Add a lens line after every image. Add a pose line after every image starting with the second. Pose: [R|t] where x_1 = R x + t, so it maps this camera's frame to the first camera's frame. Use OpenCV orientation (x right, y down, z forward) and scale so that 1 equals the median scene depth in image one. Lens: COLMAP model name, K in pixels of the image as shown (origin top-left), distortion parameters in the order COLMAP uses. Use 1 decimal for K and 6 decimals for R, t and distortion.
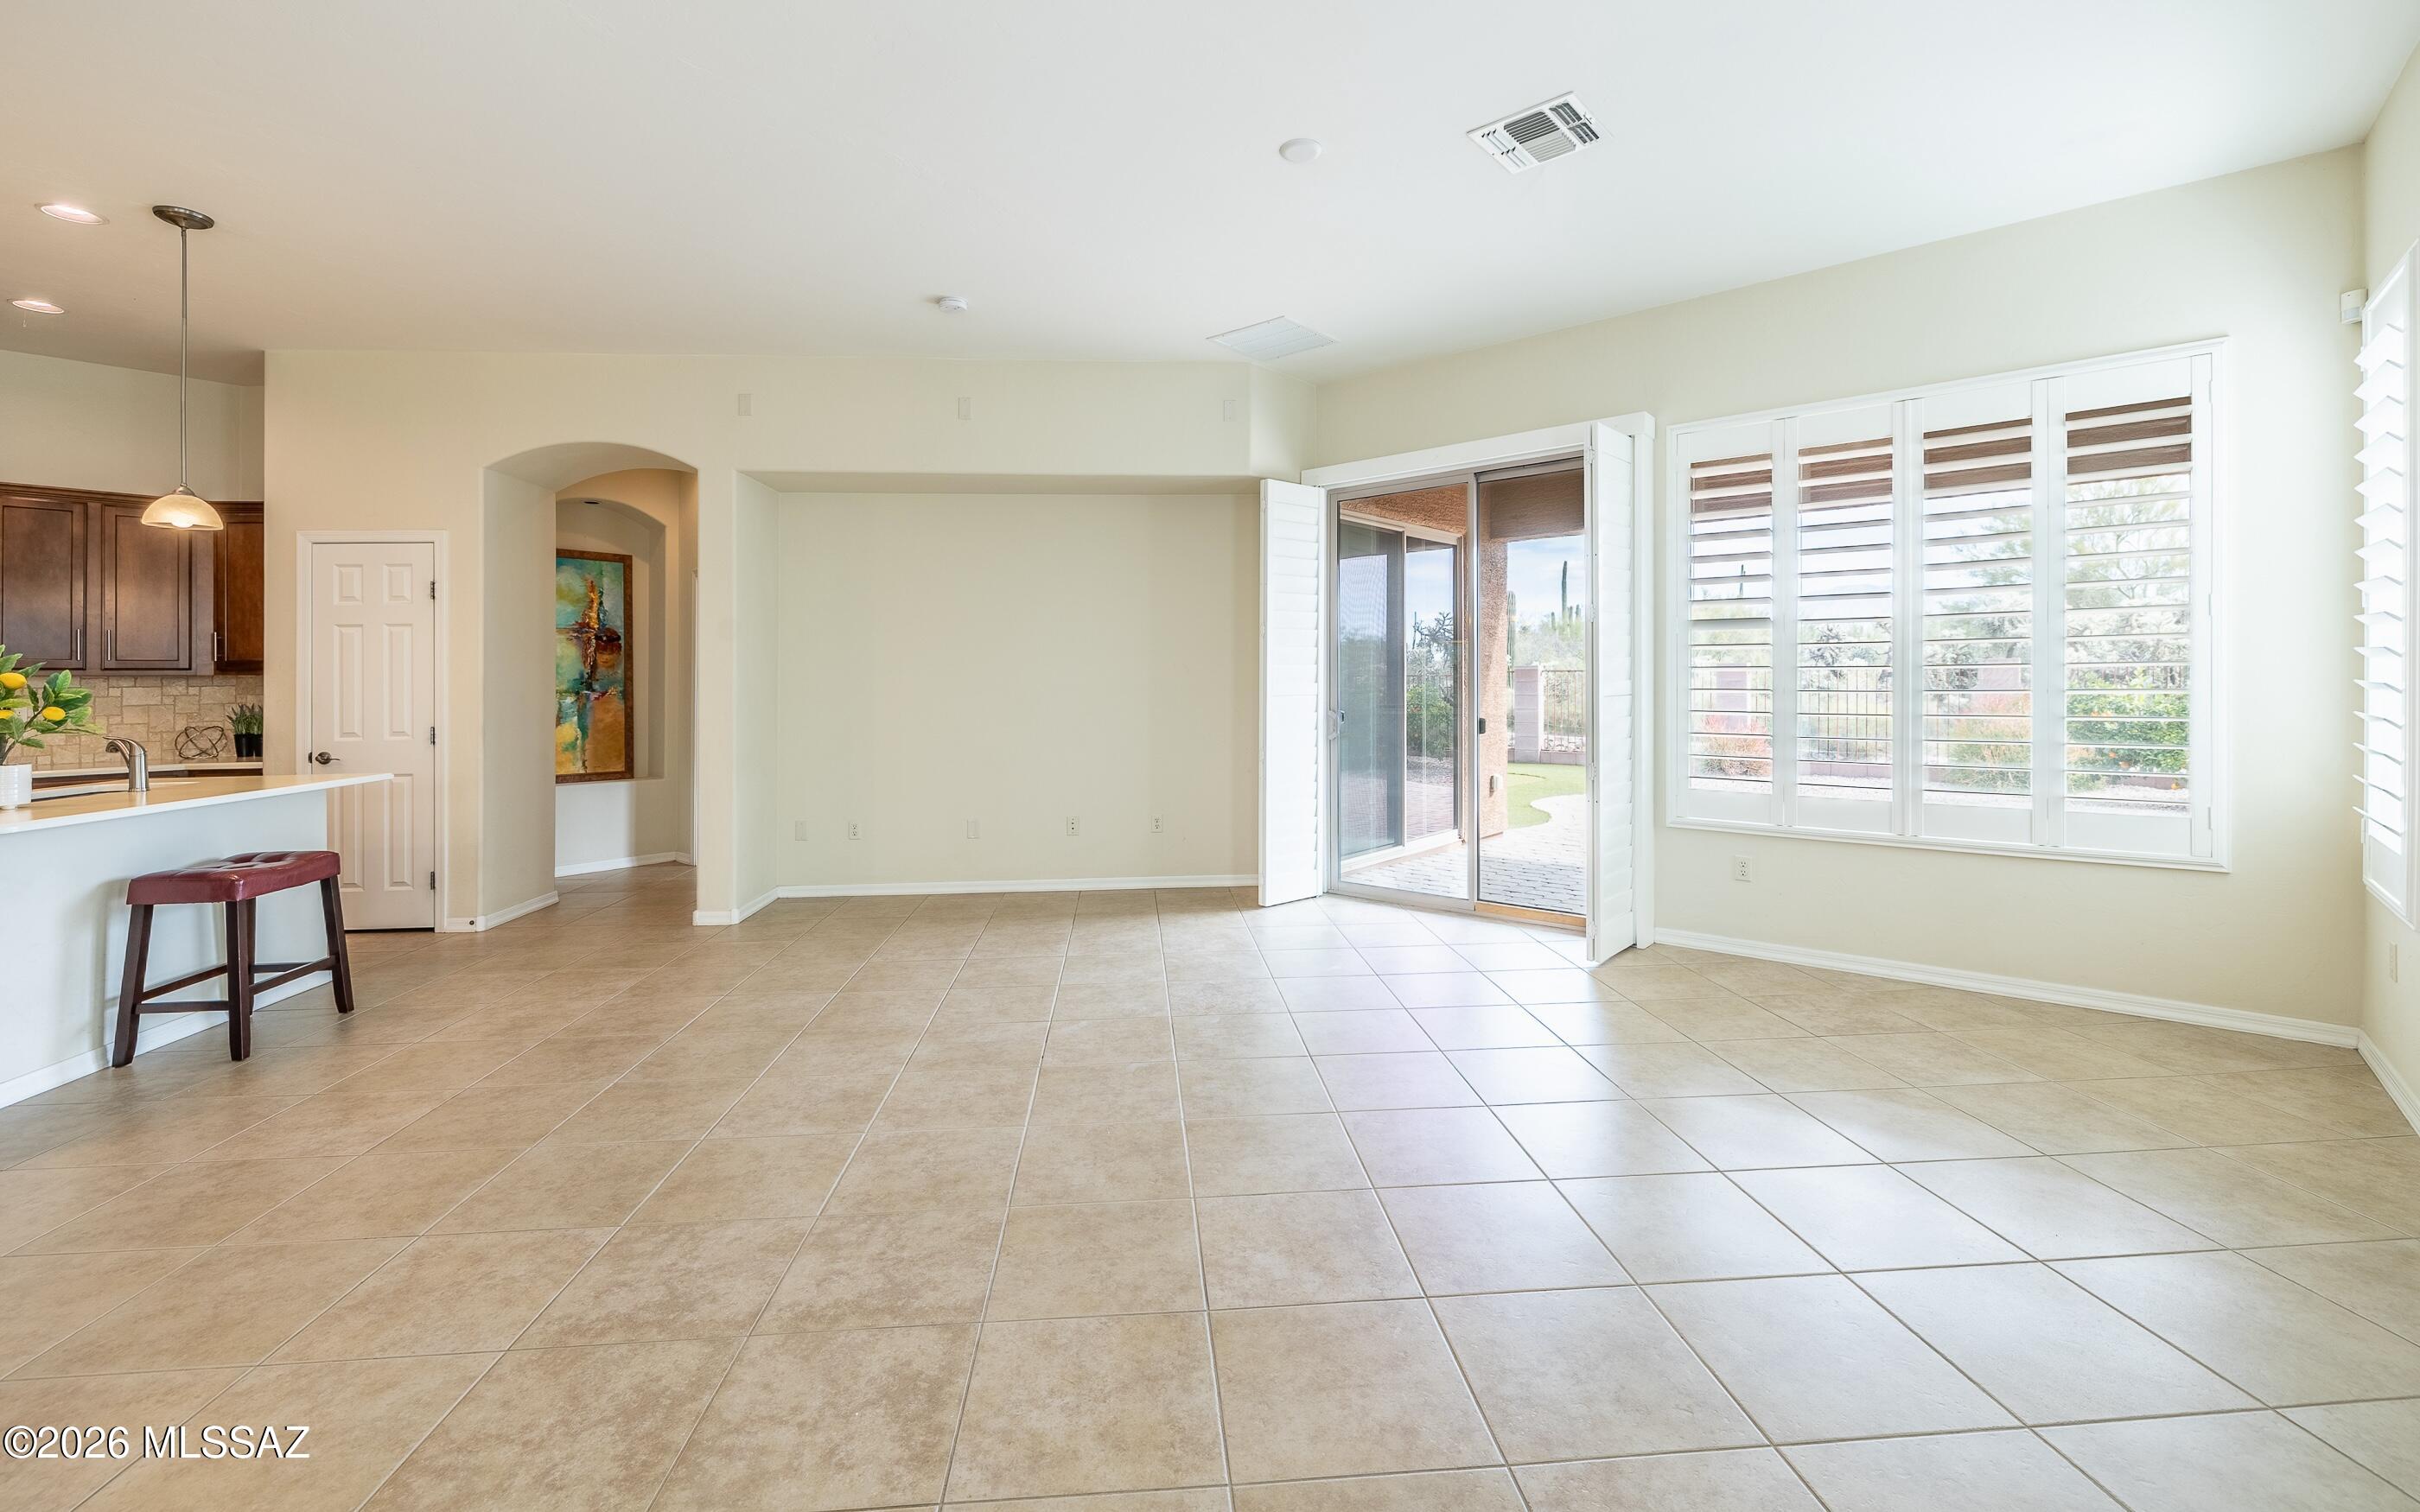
lens RADIAL K [[1024.8, 0, 1211.9], [0, 1024.8, 681.9], [0, 0, 1]] dist [-0.002231, 0.000347]
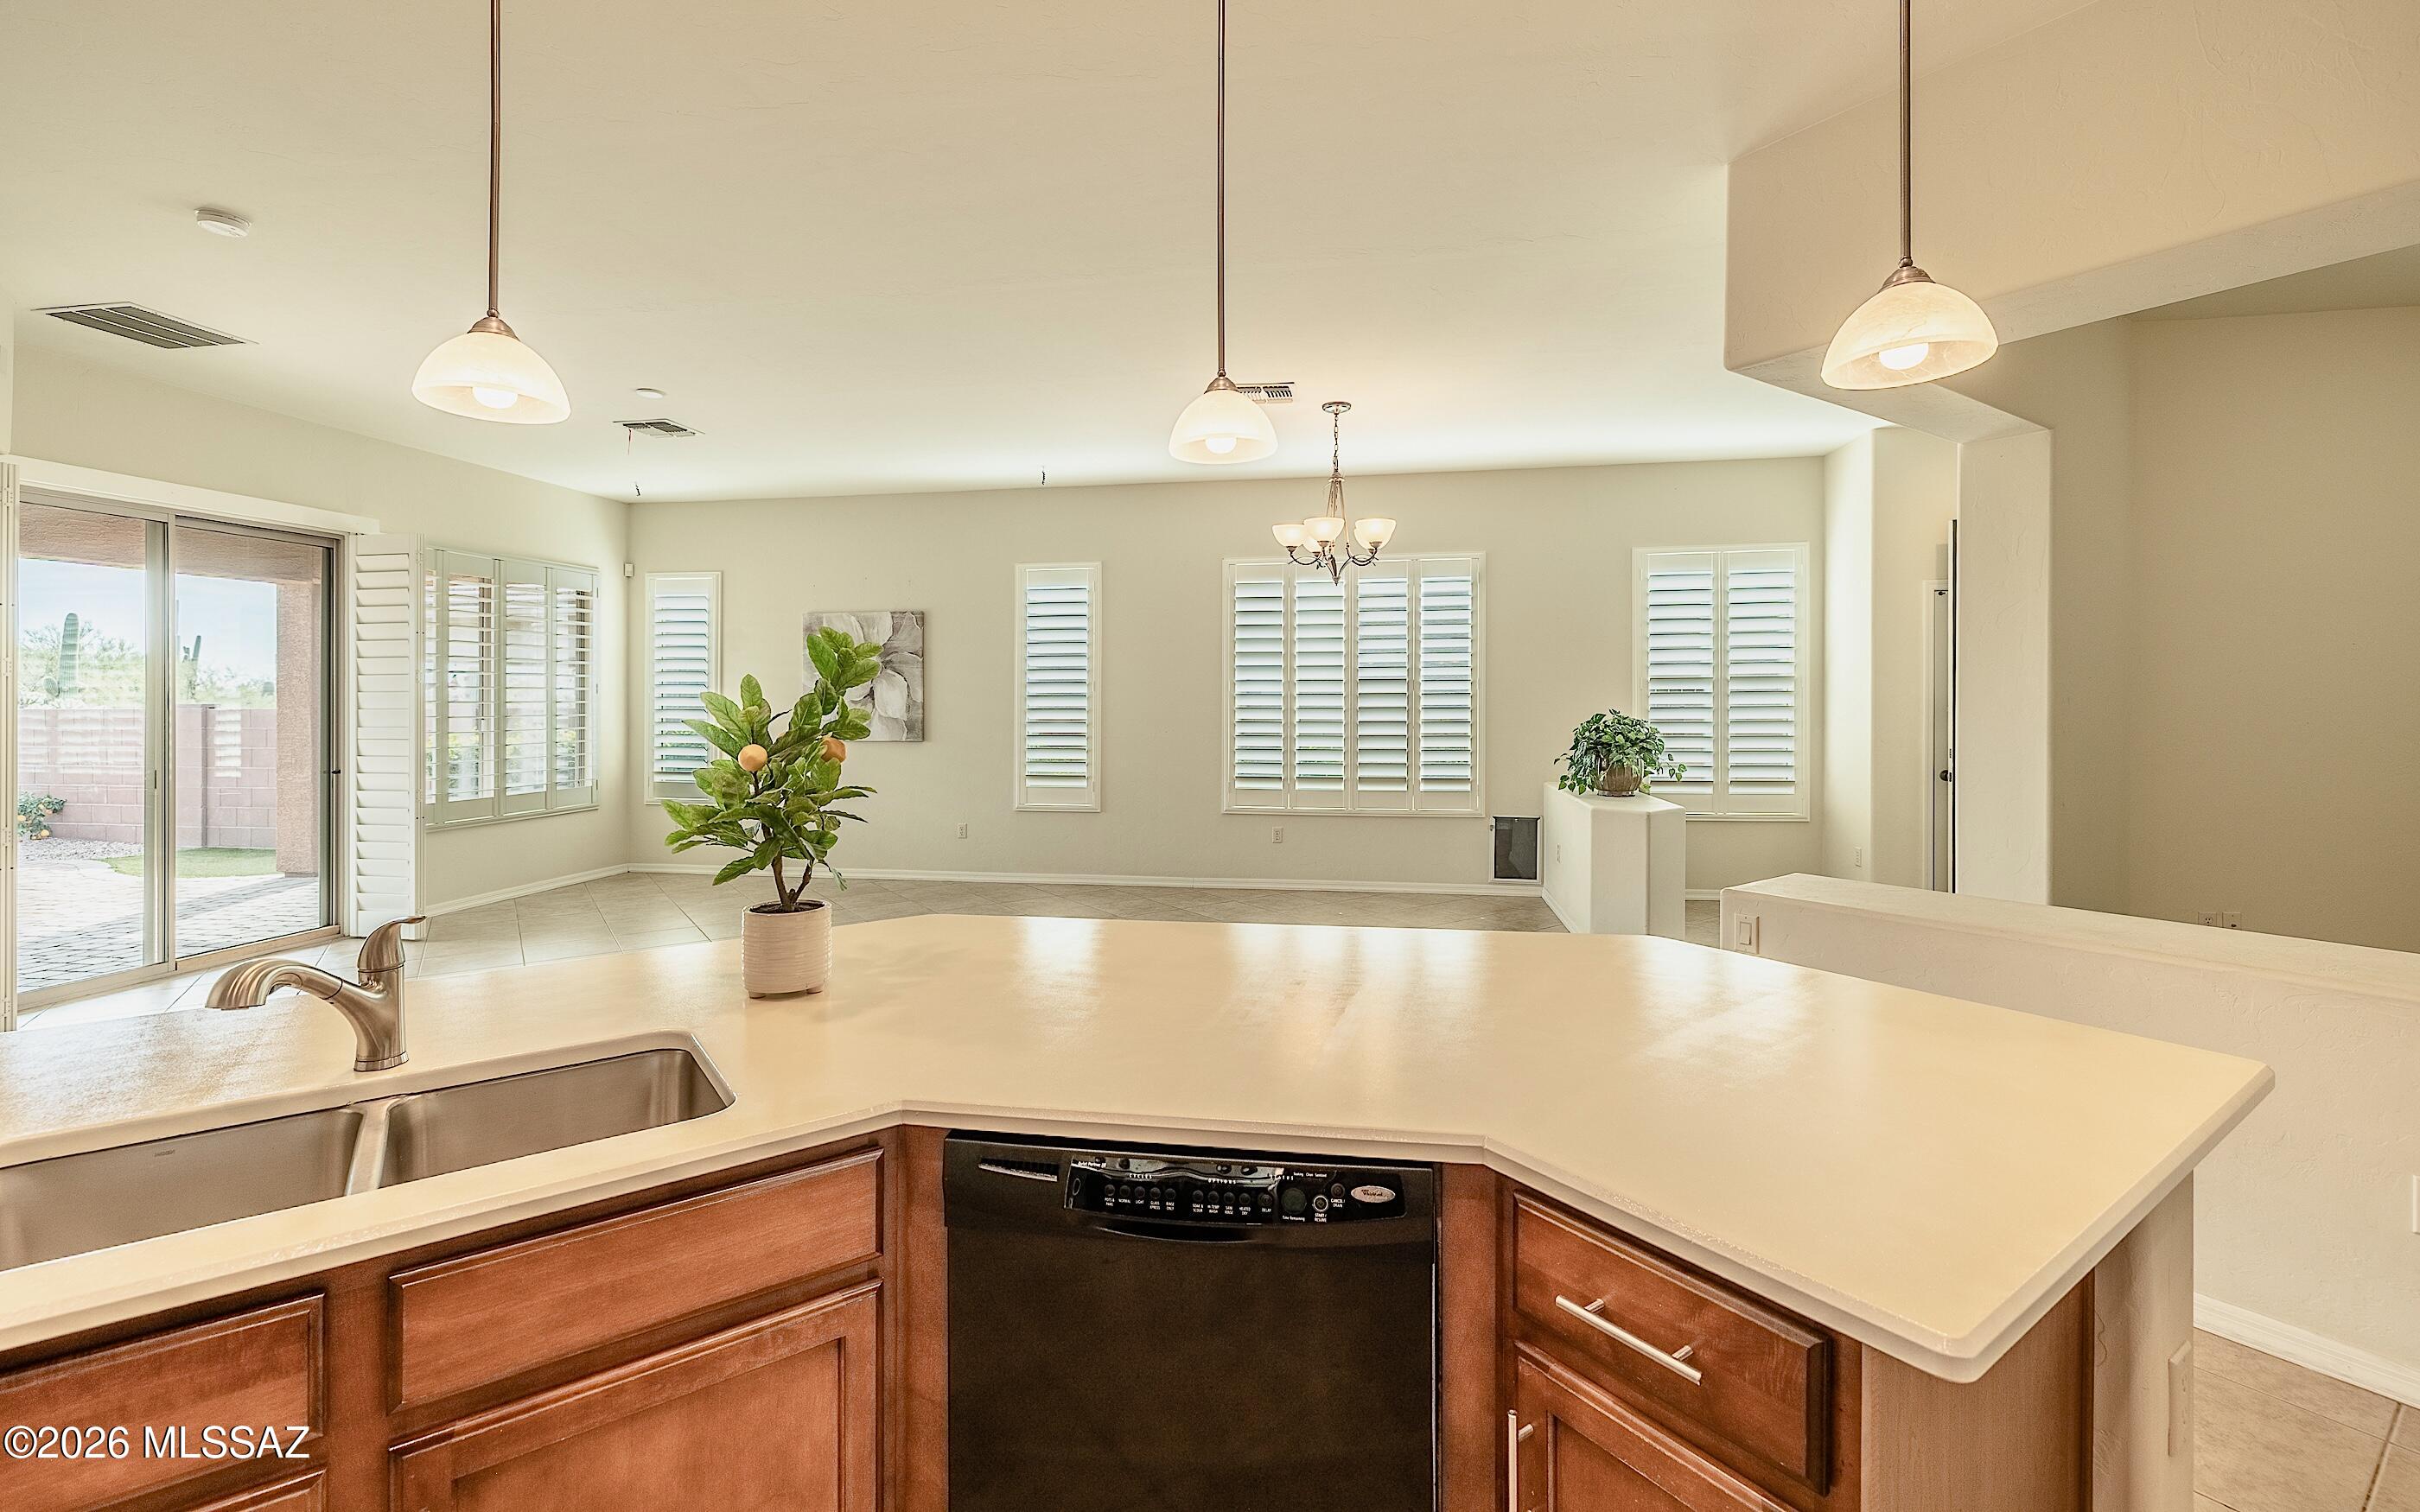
lens RADIAL K [[1024.8, 0, 1211.9], [0, 1024.8, 681.9], [0, 0, 1]] dist [-0.002231, 0.000347]
pose [[-0.513487, 0.029620, 0.857586, -1.561656], [0.012487, 0.999556, -0.027046, -0.011947], [-0.858007, -0.003179, -0.513629, 0.984278]]
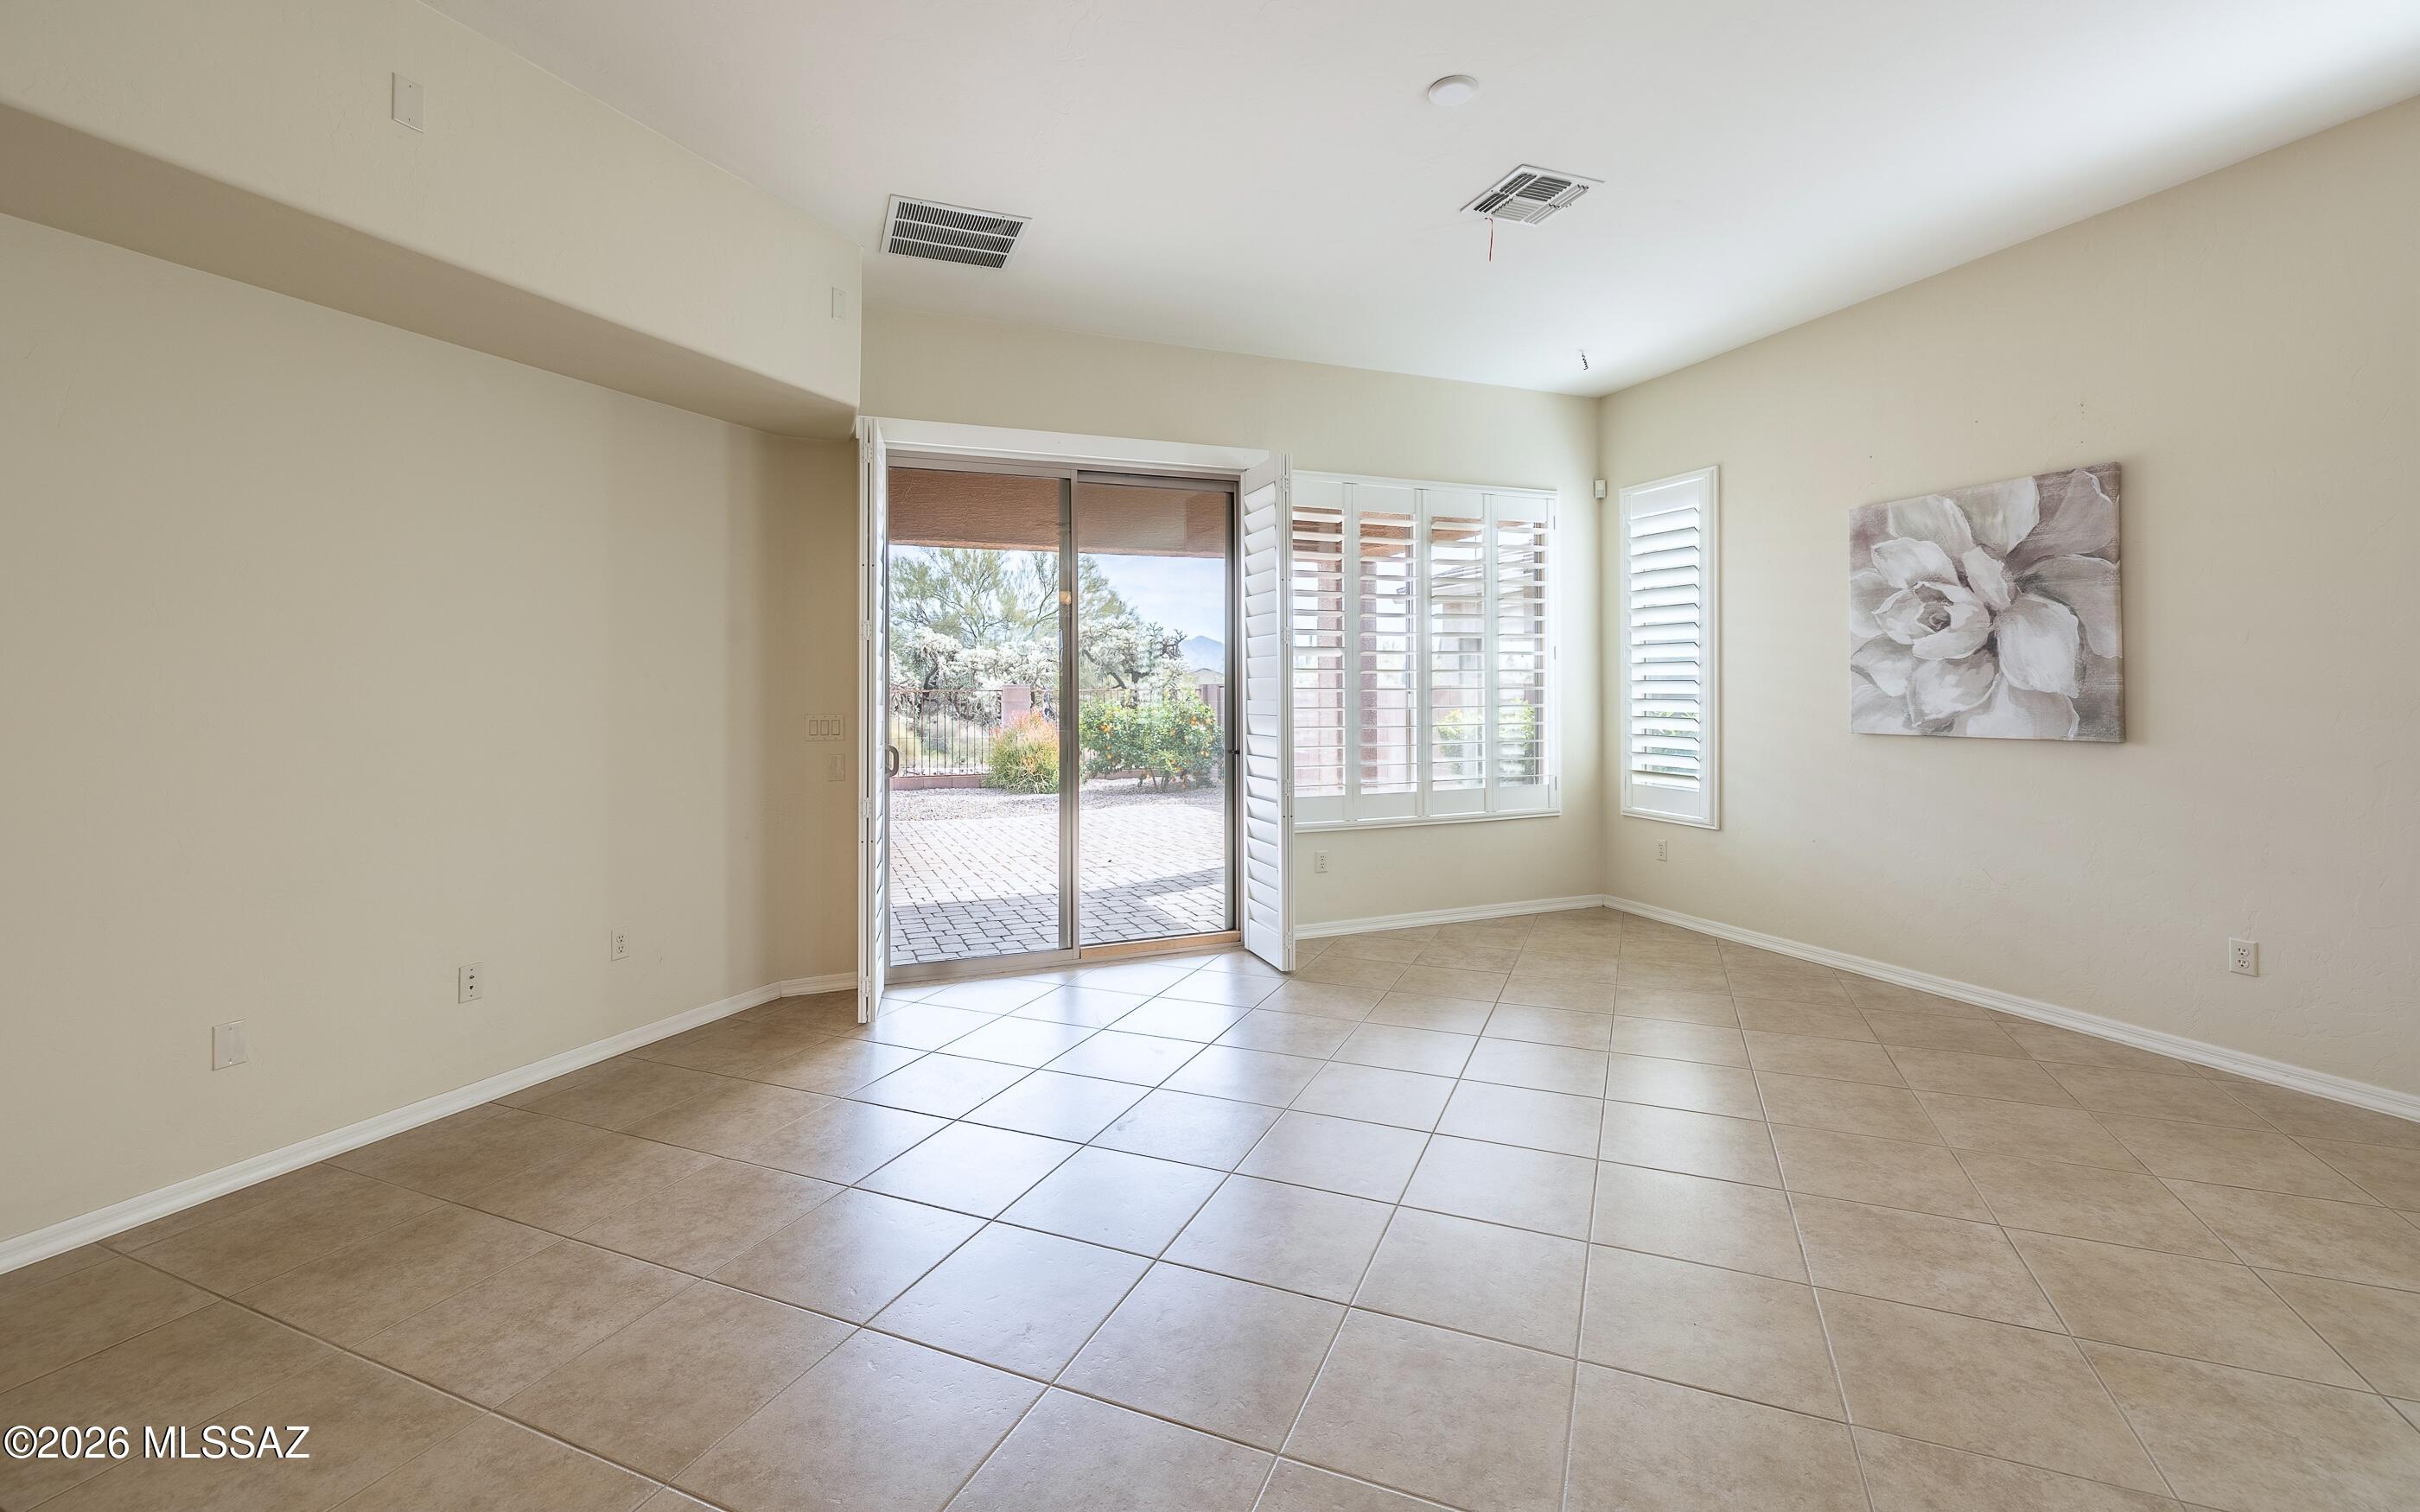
lens RADIAL K [[1024.8, 0, 1211.9], [0, 1024.8, 681.9], [0, 0, 1]] dist [-0.002231, 0.000347]
pose [[0.461368, 0.016801, 0.887050, -0.732743], [0.004739, 0.999760, -0.021401, 0.003580], [-0.887196, 0.014077, 0.461178, 0.738232]]
